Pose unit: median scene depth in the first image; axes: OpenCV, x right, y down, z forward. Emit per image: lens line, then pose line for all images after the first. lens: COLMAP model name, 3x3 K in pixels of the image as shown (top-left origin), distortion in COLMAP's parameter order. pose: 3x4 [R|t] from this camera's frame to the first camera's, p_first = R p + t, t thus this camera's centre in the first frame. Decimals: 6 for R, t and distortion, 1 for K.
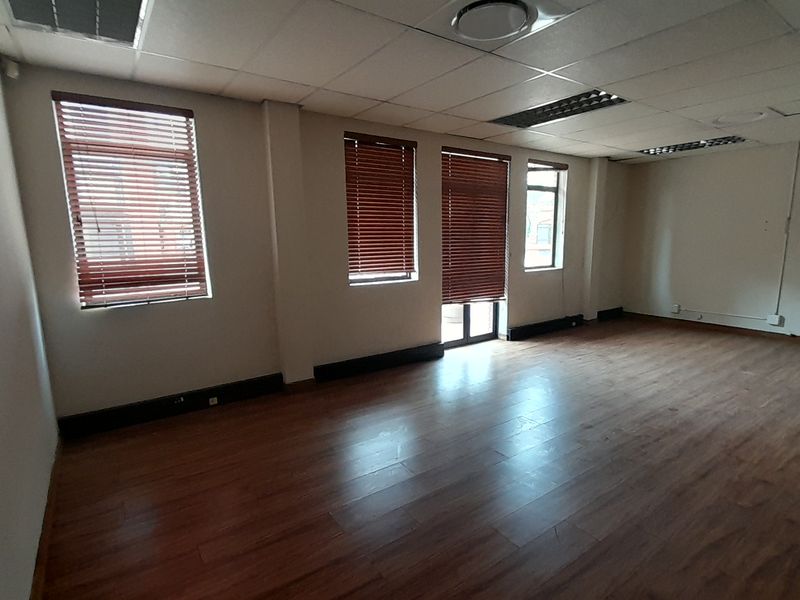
lens RADIAL K [[429.5, 0, 404.4], [0, 429.5, 311.4], [0, 0, 1]] dist [0.024663, -0.020167]
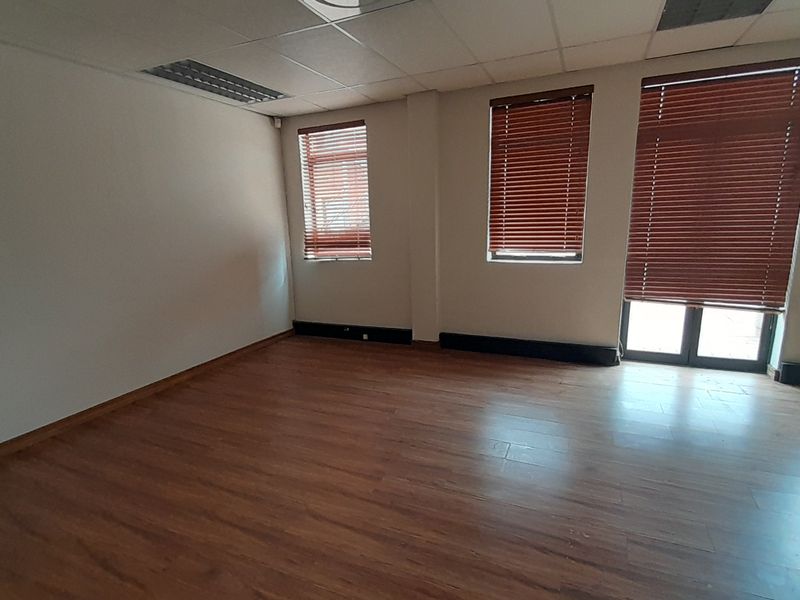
lens RADIAL K [[424.2, 0, 396.9], [0, 424.2, 315.3], [0, 0, 1]] dist [0.000337, 0.000266]
pose [[0.496209, 0.191307, -0.846864, 0.594677], [-0.123302, 0.981062, 0.149375, -0.056756], [0.859403, 0.030299, 0.510401, 0.324114]]
